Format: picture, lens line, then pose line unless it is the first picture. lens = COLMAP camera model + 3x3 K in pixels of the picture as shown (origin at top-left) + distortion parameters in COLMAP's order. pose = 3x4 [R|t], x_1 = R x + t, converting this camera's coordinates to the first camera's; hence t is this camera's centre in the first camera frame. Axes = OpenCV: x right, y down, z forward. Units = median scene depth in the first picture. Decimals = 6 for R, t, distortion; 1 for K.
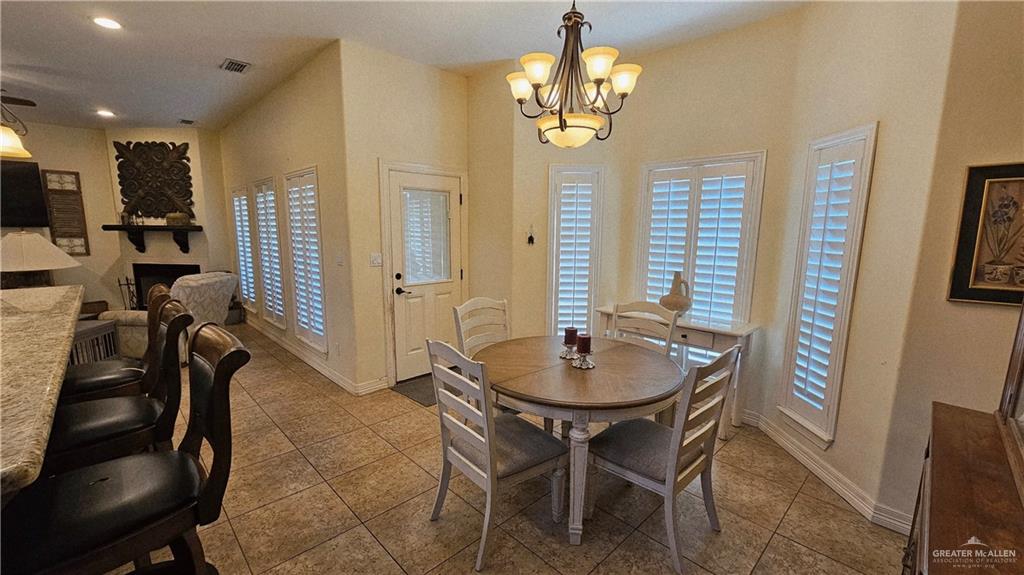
lens RADIAL K [[419.6, 0, 507.7], [0, 419.6, 294.4], [0, 0, 1]] dist [-0.000235, -0.000334]
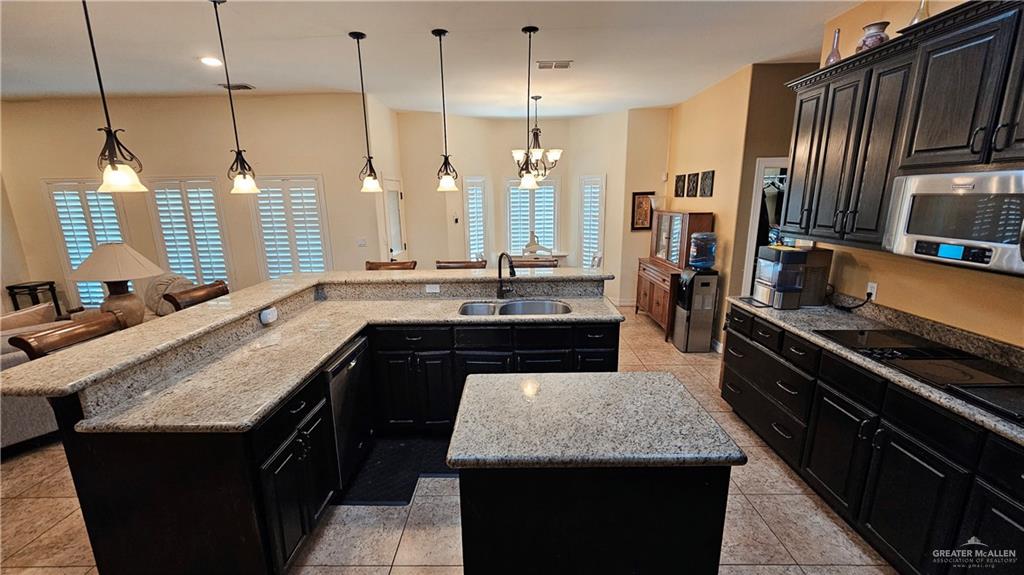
lens RADIAL K [[419.6, 0, 507.7], [0, 419.6, 294.4], [0, 0, 1]] dist [-0.000235, -0.000334]
pose [[0.707612, -0.182416, 0.682649, -1.313562], [0.131944, 0.983221, 0.125964, -0.030377], [-0.694172, 0.000938, 0.719808, -0.471797]]
